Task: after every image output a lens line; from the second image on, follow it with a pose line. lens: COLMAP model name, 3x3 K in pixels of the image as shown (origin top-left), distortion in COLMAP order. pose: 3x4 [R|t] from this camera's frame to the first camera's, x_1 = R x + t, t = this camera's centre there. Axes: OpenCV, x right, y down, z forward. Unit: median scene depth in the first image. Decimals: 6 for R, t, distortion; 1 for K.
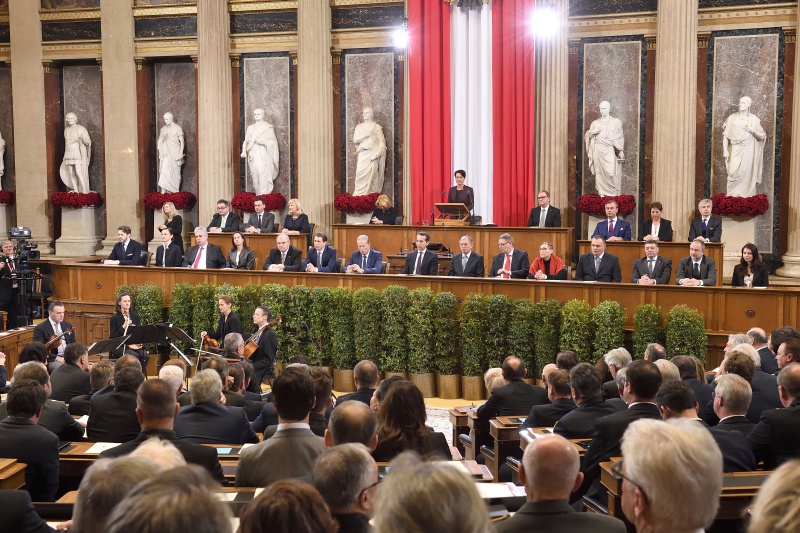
lens RADIAL K [[1137.8, 0, 408.1], [0, 1137.8, 264.3], [0, 0, 1]] dist [0.106050, -0.015062]
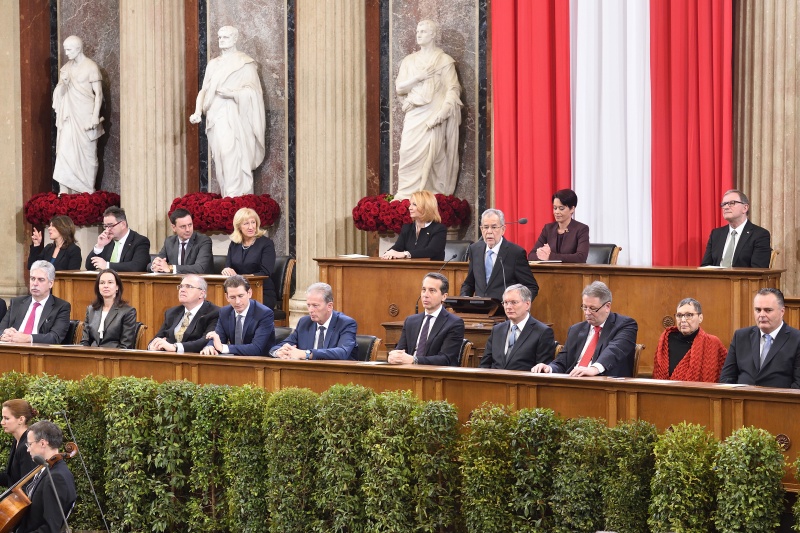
lens RADIAL K [[2316.7, 0, 400.0], [0, 2316.7, 266.5], [0, 0, 1]] dist [0.207772, 0.793901]
pose [[0.975670, 0.008842, -0.219068, 0.173119], [-0.015436, 0.999477, -0.028407, -0.003149], [0.218702, 0.031097, 0.975296, 0.026610]]
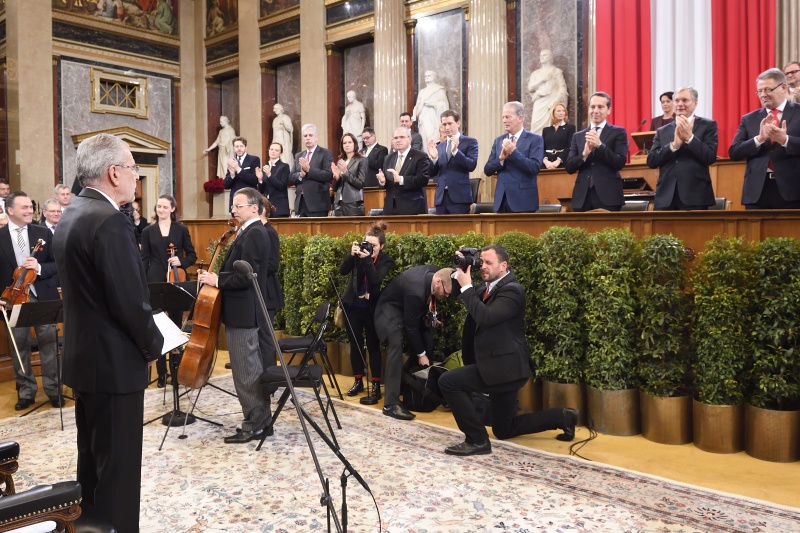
lens RADIAL K [[630.0, 0, 386.6], [0, 630.0, 262.5], [0, 0, 1]] dist [-0.048483, -0.003394]
pose [[0.947293, 0.012910, -0.320108, 0.003957], [-0.018348, 0.999734, -0.013977, 0.032125], [0.319843, 0.019114, 0.947278, 0.515922]]
